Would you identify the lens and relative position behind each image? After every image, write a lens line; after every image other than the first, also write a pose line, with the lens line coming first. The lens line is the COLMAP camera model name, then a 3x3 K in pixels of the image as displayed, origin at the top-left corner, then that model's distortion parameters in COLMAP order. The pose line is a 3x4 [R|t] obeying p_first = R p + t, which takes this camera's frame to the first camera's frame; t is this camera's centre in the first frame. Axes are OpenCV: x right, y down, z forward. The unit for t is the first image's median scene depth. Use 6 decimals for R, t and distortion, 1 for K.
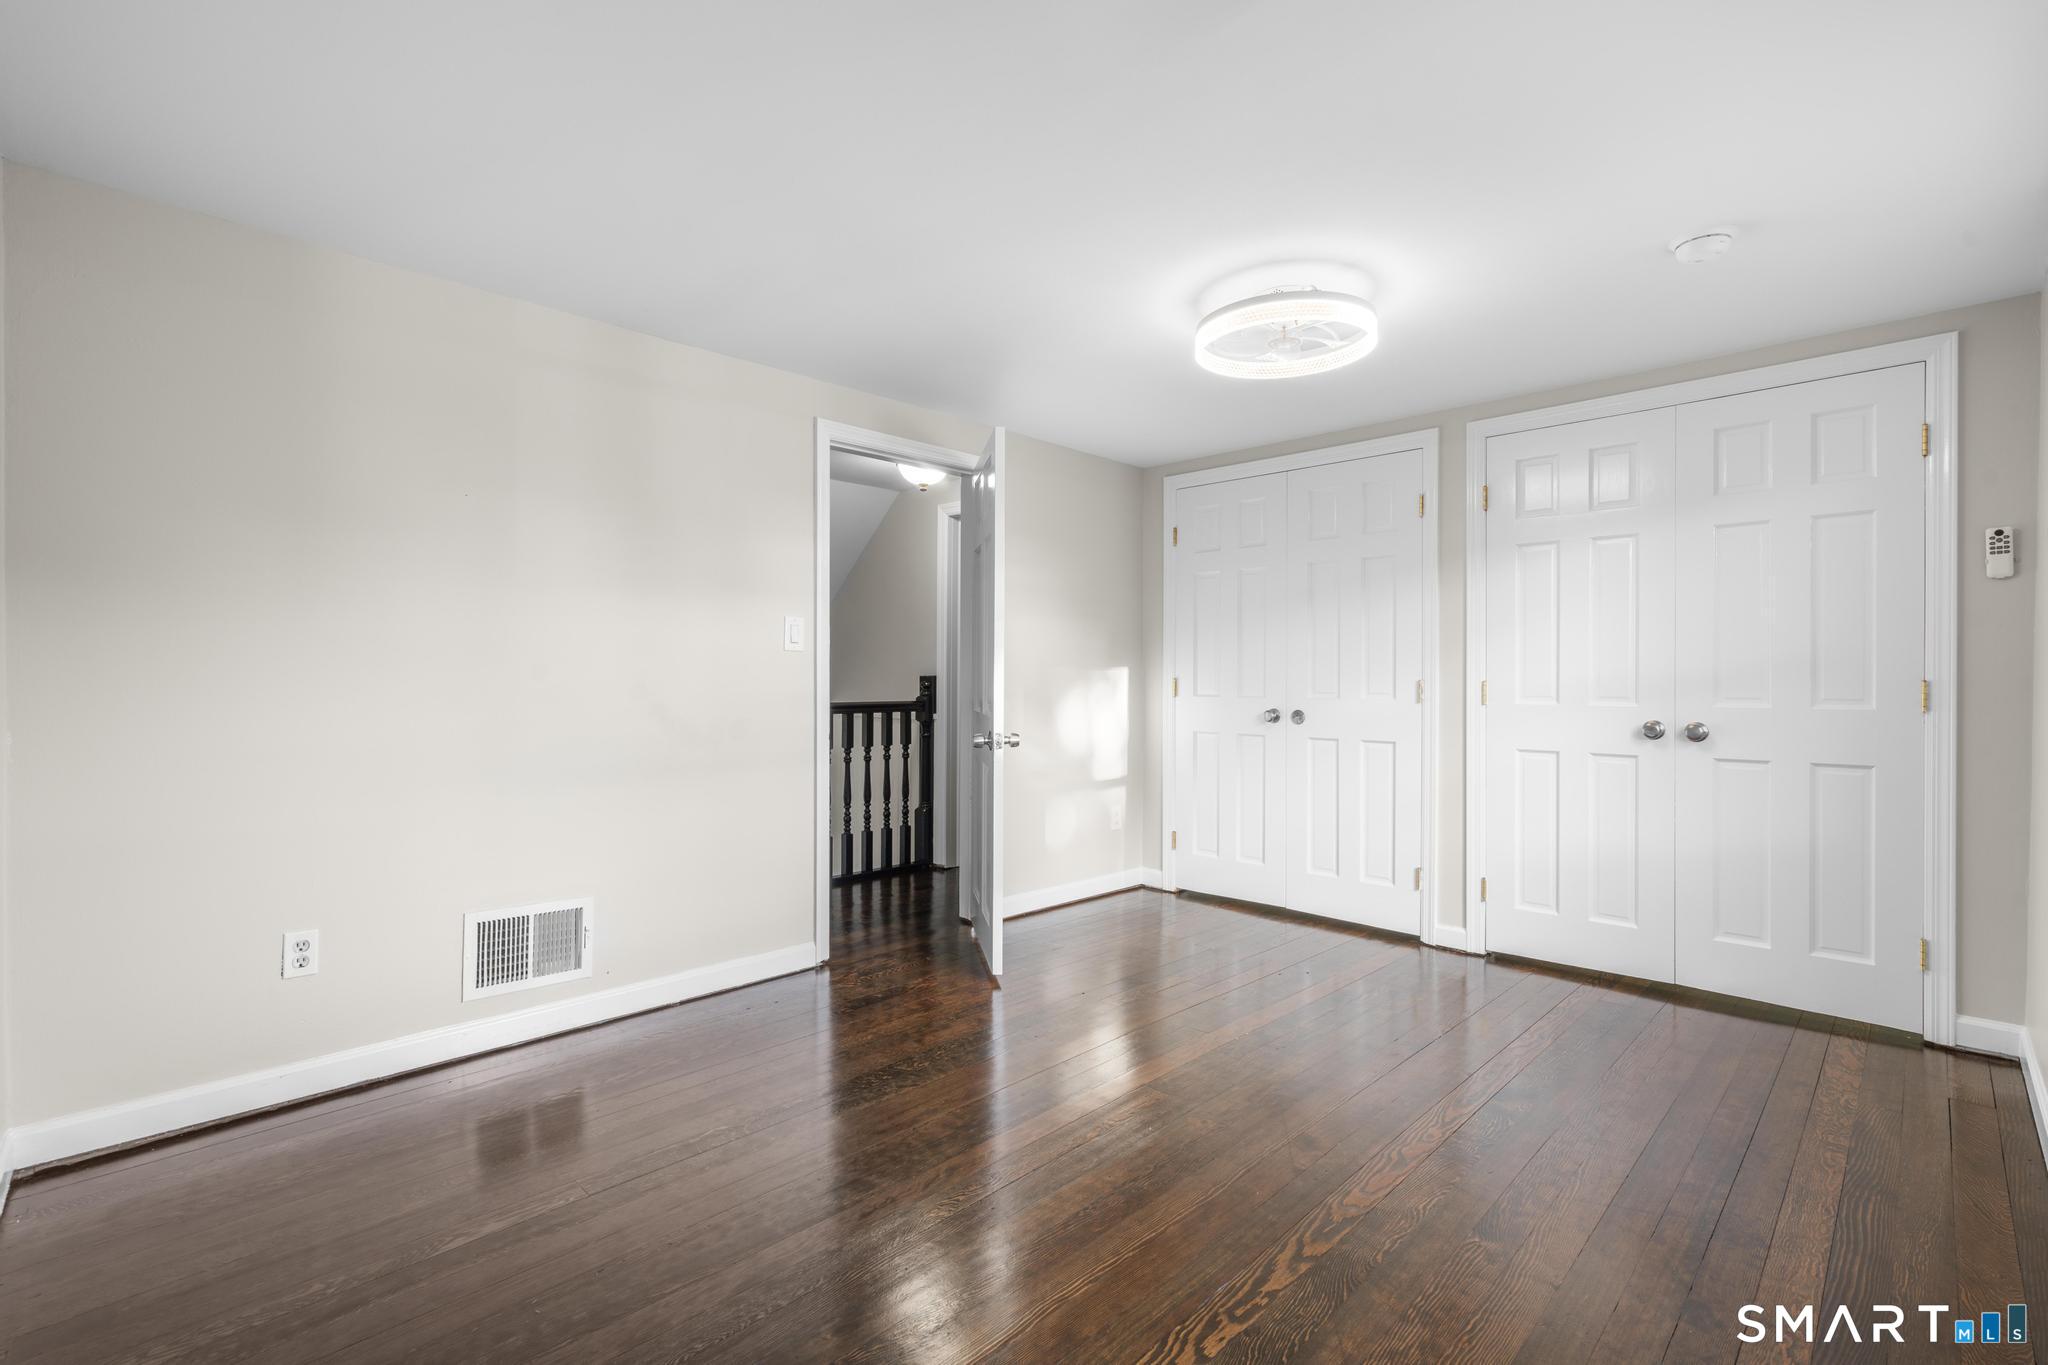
lens RADIAL K [[908.8, 0, 1023.8], [0, 908.8, 676.1], [0, 0, 1]] dist [-0.004222, -0.000404]
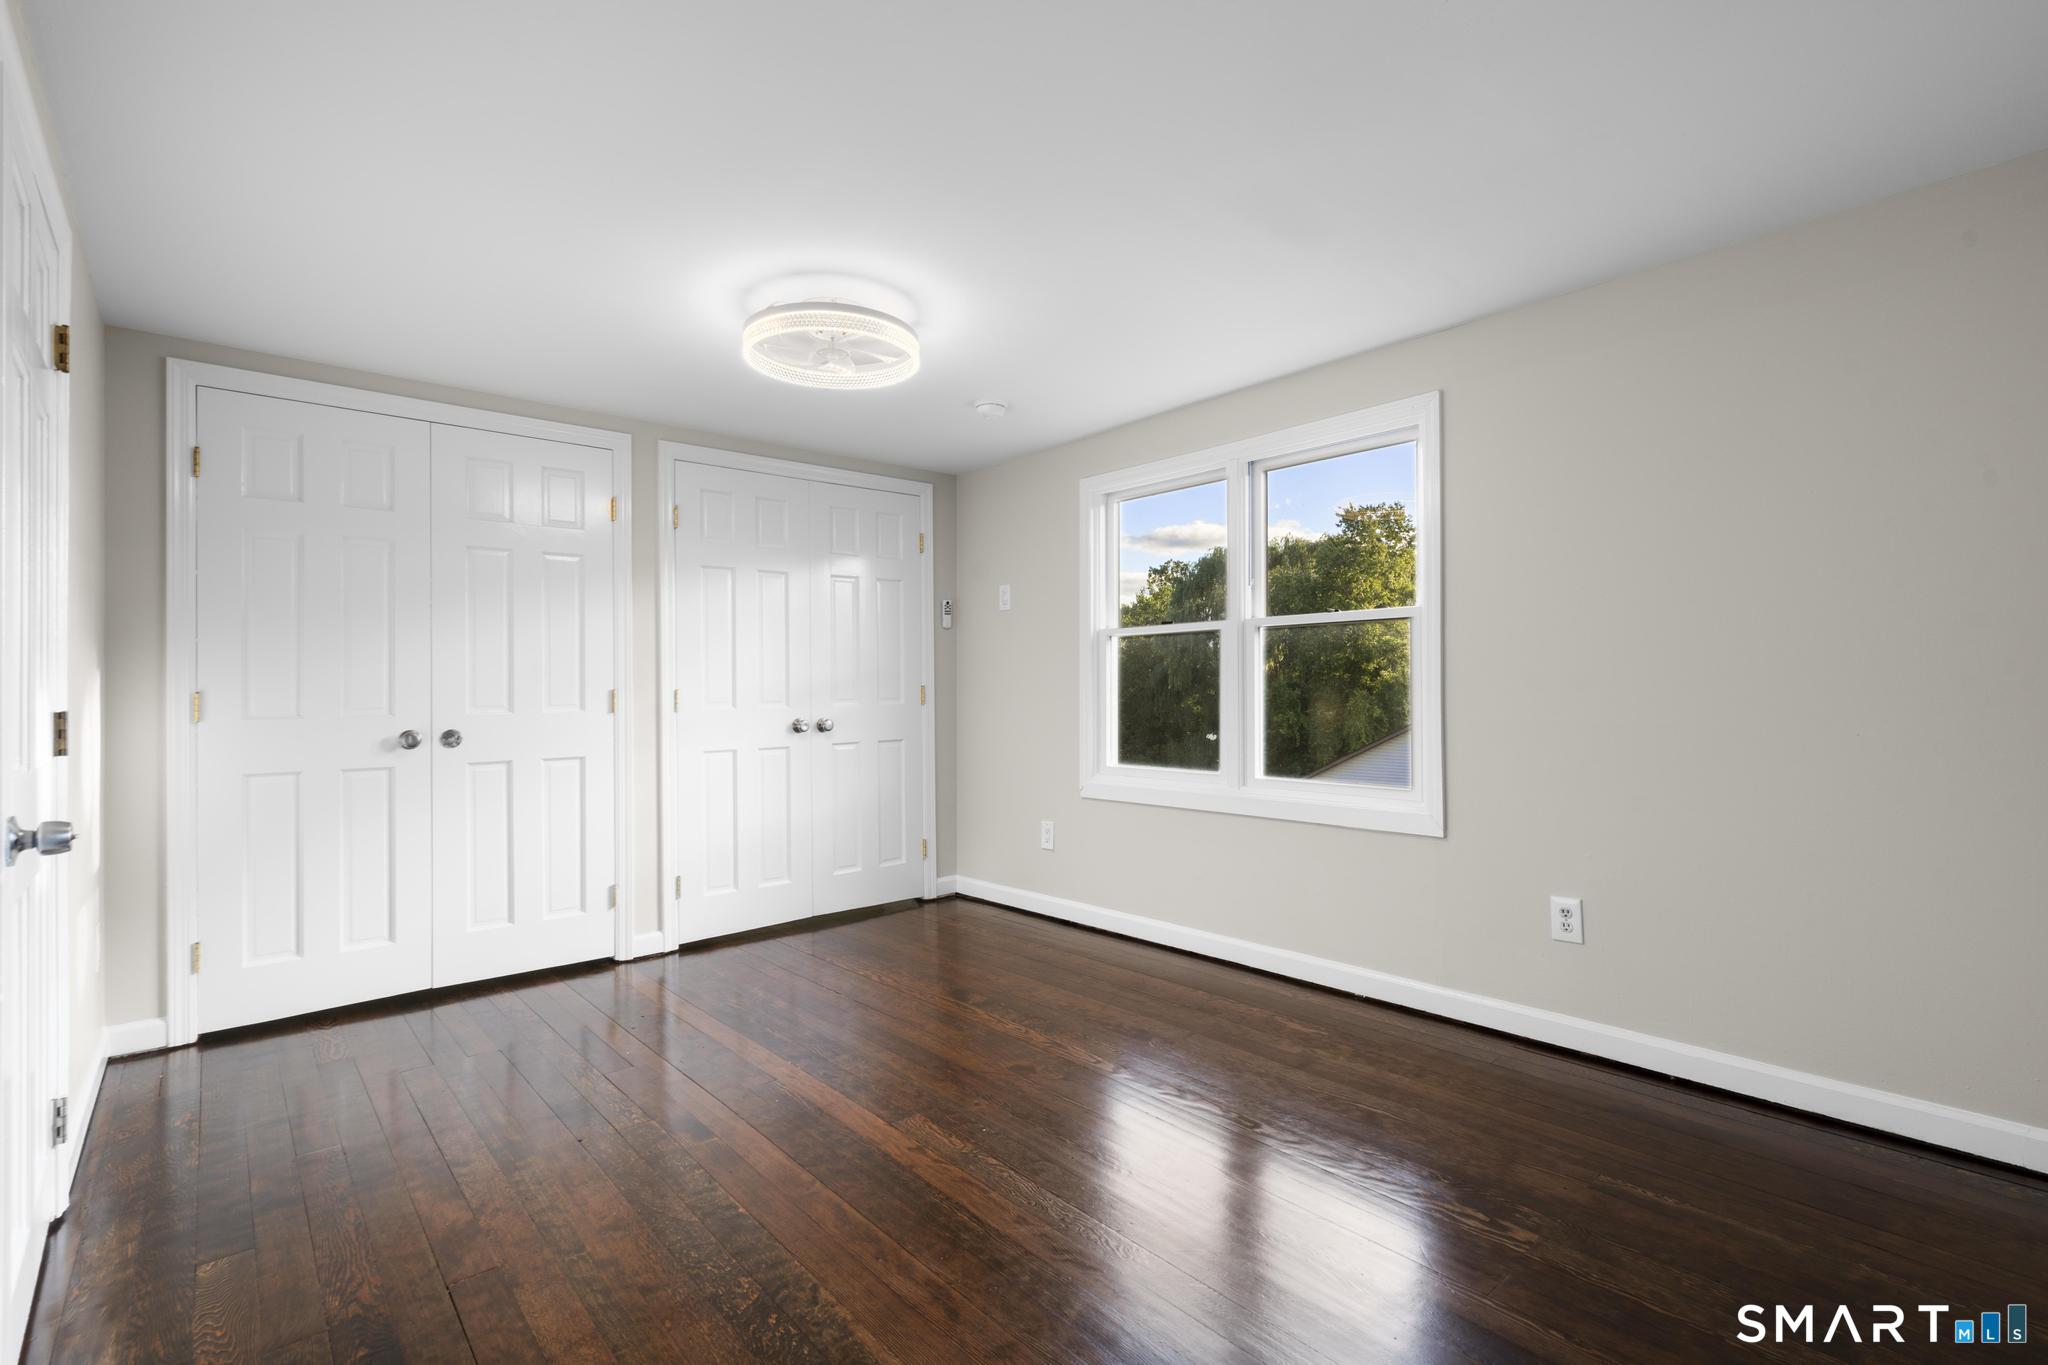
lens RADIAL K [[908.8, 0, 1022.1], [0, 908.8, 679.8], [0, 0, 1]] dist [-0.004222, -0.000404]
pose [[0.085725, 0.000846, 0.996319, -0.502470], [0.007444, 0.999971, -0.001489, -0.001624], [-0.996291, 0.007545, 0.085716, 0.503576]]
